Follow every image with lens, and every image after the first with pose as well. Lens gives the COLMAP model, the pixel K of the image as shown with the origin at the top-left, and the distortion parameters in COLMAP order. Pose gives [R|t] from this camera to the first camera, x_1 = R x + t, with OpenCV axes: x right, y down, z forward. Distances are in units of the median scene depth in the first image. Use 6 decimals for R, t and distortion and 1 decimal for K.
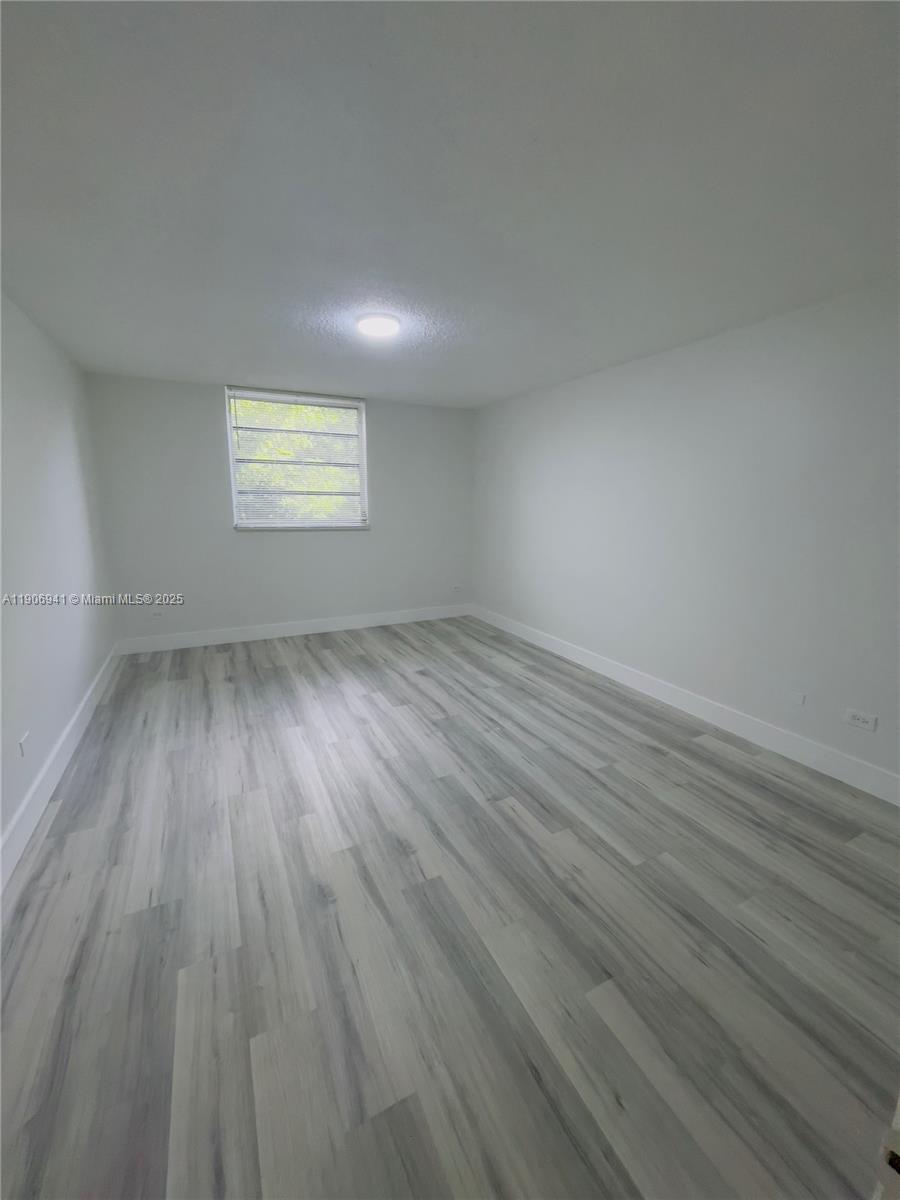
lens RADIAL K [[485.9, 0, 445.0], [0, 485.9, 602.7], [0, 0, 1]] dist [-0.003506, -0.000094]
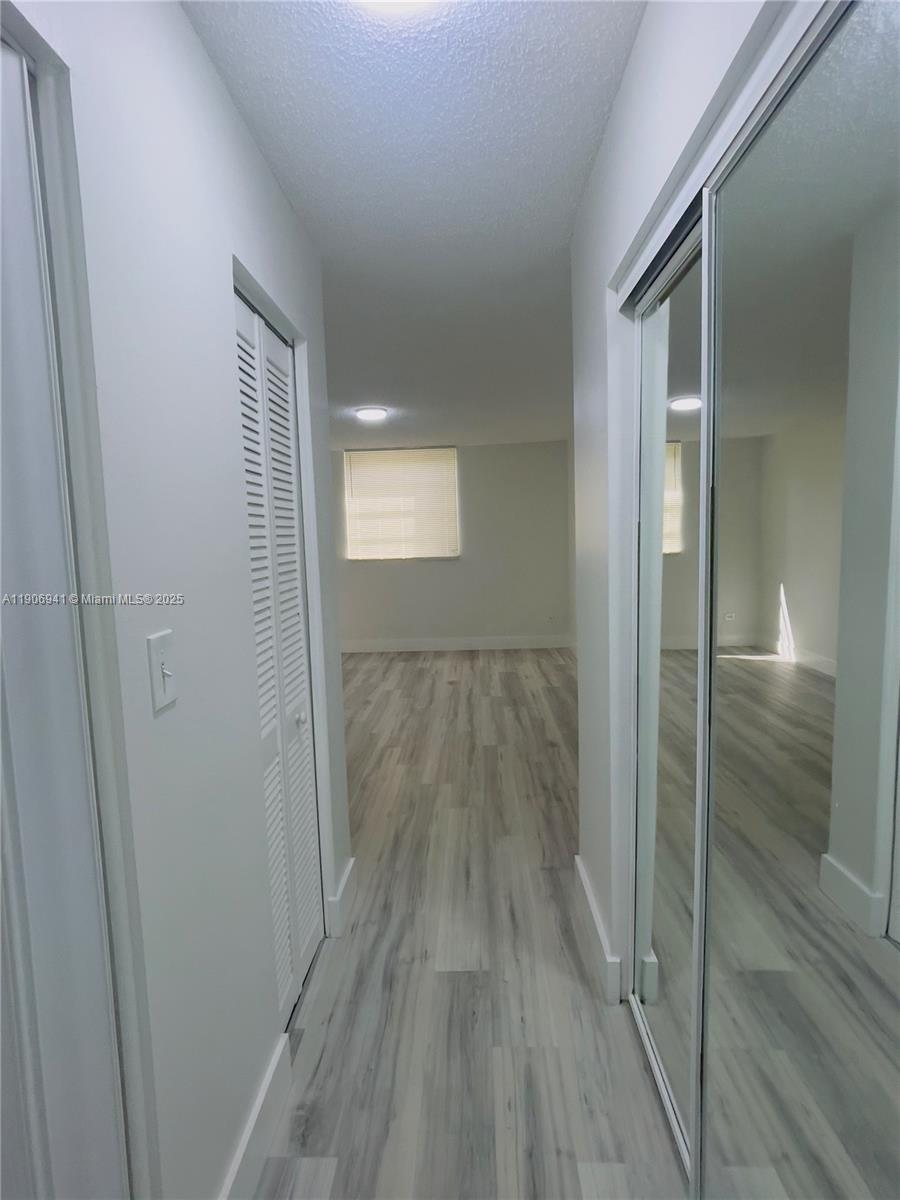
lens RADIAL K [[621.3, 0, 442.7], [0, 621.3, 597.2], [0, 0, 1]] dist [-0.004926, -0.001313]
pose [[0.874178, 0.021731, -0.485118, 1.167442], [-0.070500, 0.994094, -0.082508, 0.124133], [0.480460, 0.106327, 0.870547, -0.556604]]
